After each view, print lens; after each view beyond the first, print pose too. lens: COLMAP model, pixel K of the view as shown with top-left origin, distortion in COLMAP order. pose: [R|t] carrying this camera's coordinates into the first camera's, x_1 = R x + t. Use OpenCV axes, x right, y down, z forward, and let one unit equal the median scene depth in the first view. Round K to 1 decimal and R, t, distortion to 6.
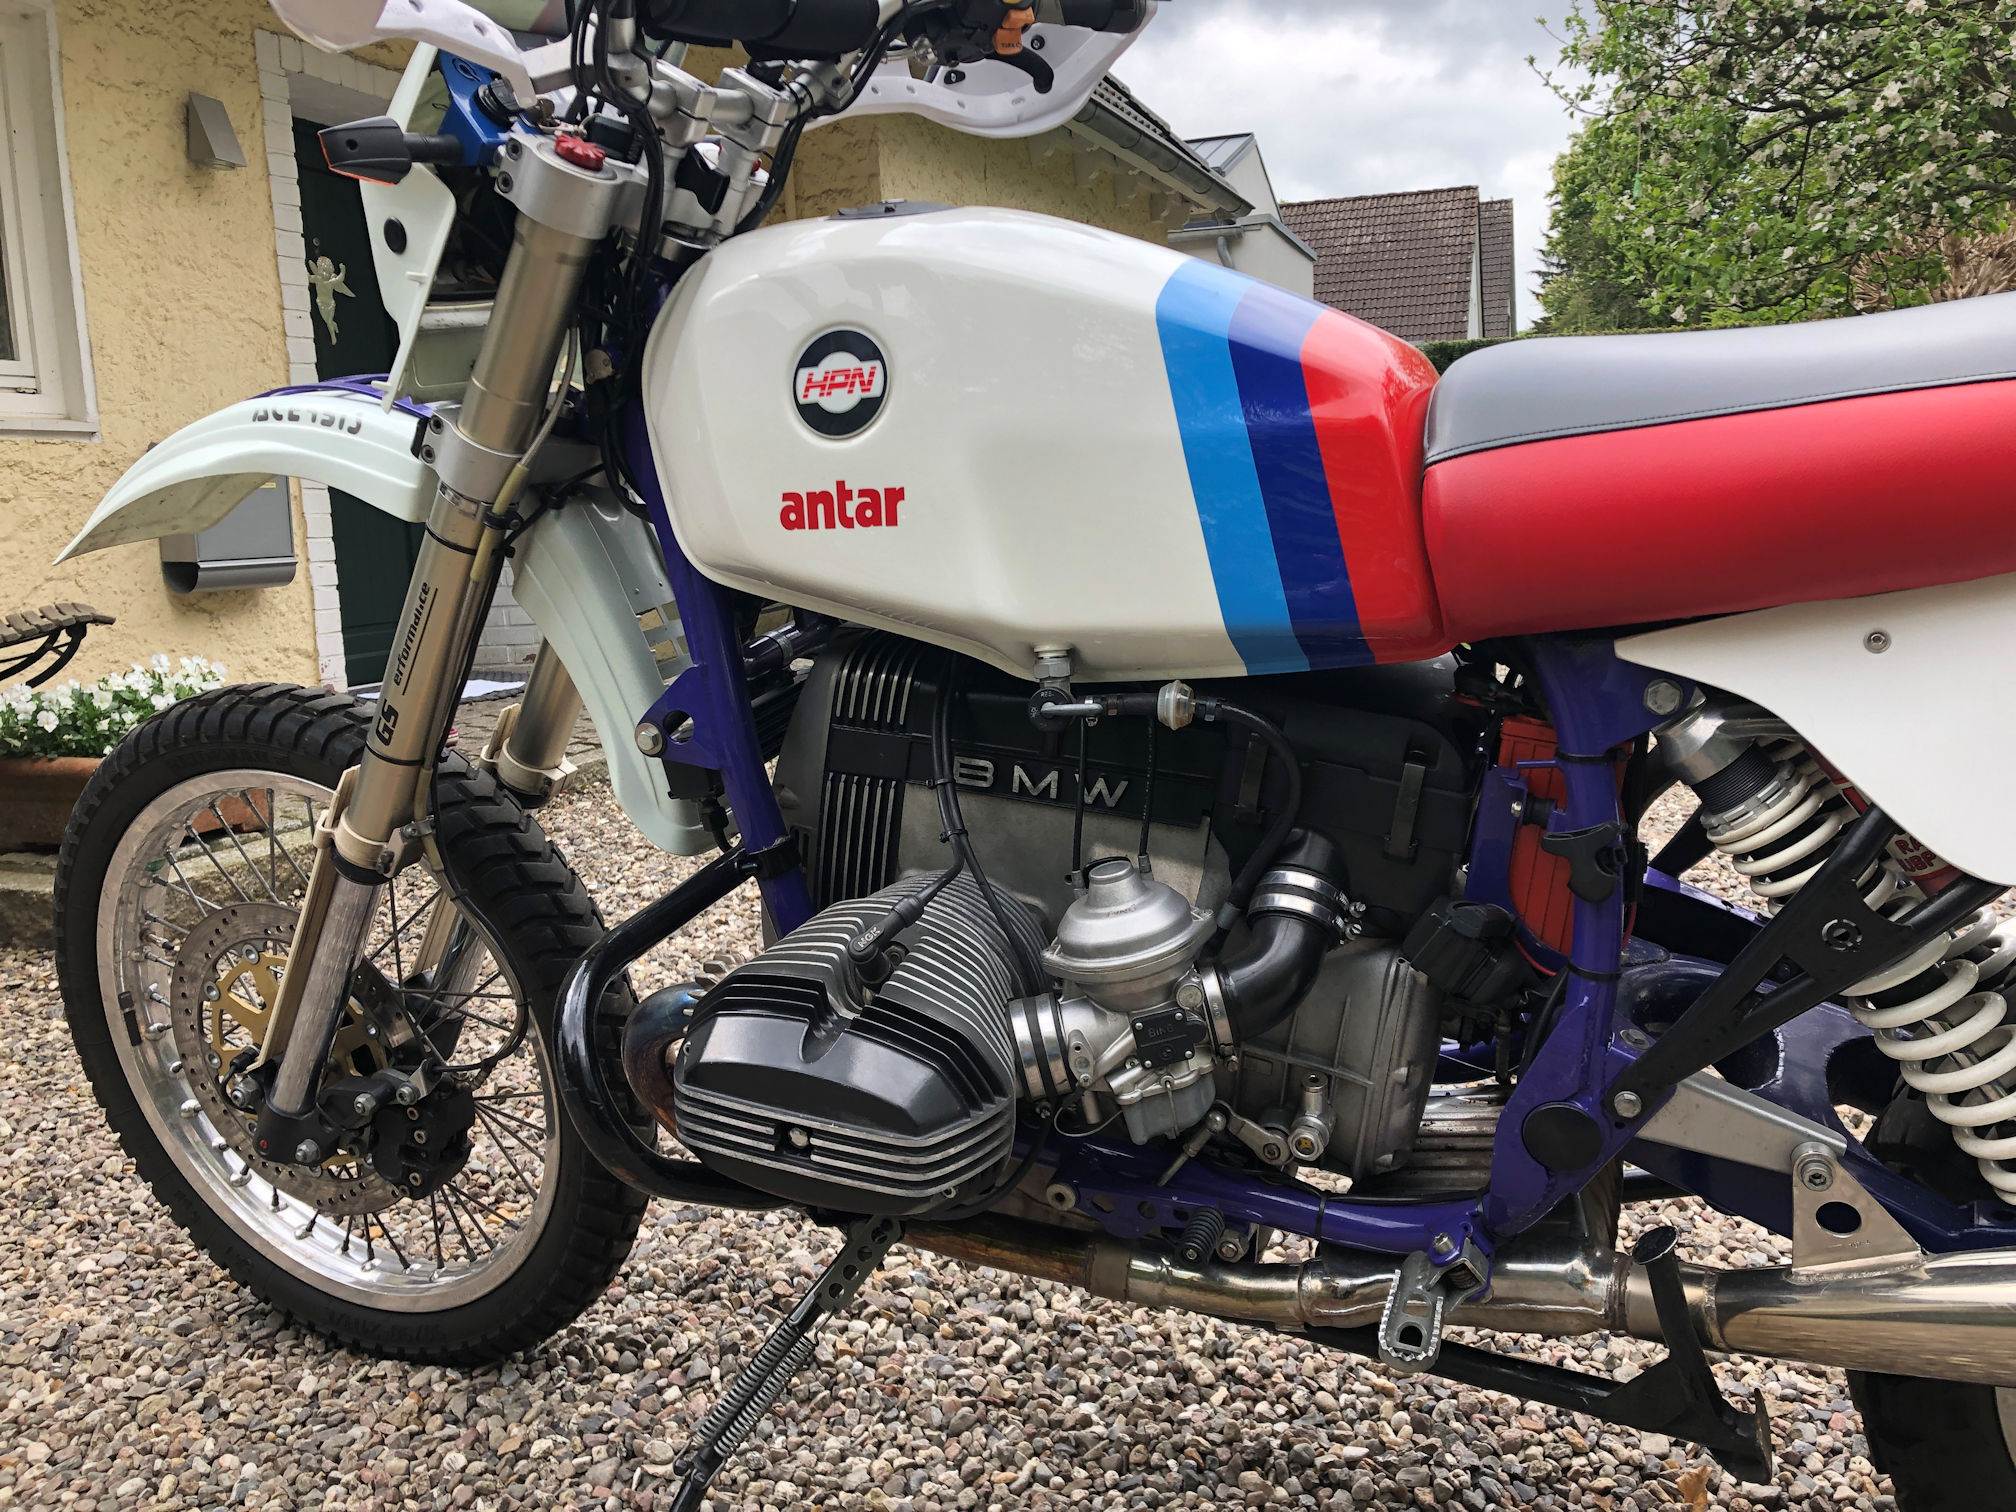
lens RADIAL K [[1674.4, 0, 1010.5], [0, 1674.4, 778.2], [0, 0, 1]] dist [0.016398, -0.018114]
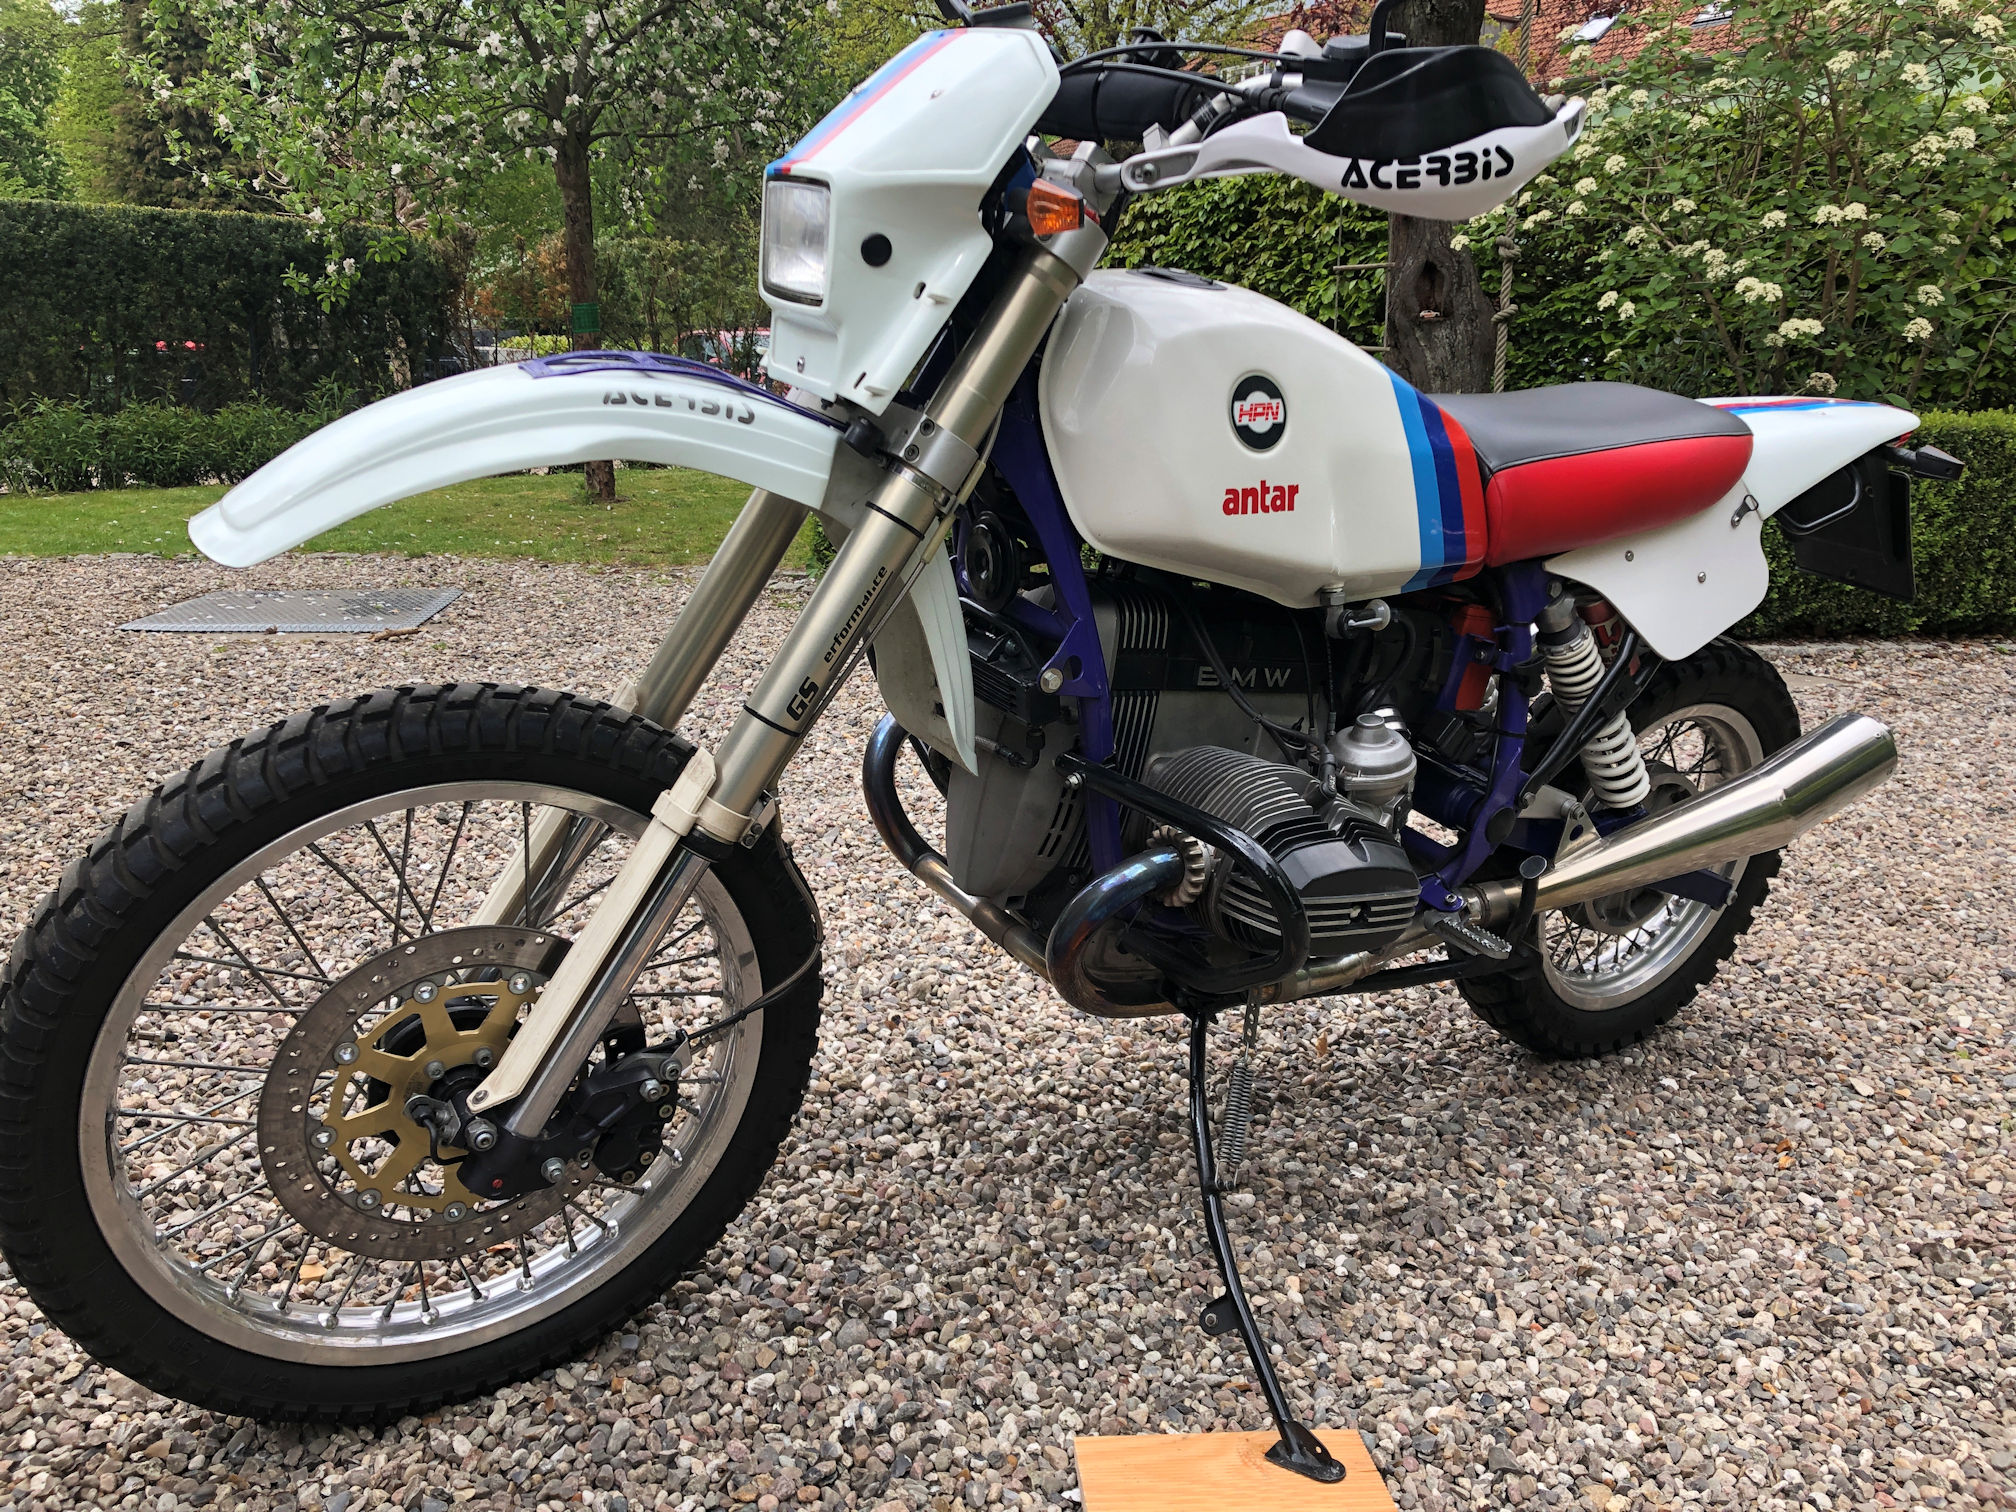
lens RADIAL K [[1700.5, 0, 998.0], [0, 1700.5, 796.7], [0, 0, 1]] dist [0.032654, -0.036927]
pose [[0.565044, -0.167449, 0.807890, -1.460719], [0.104025, 0.985833, 0.131575, -0.124576], [-0.818476, 0.009695, 0.574458, 0.340252]]
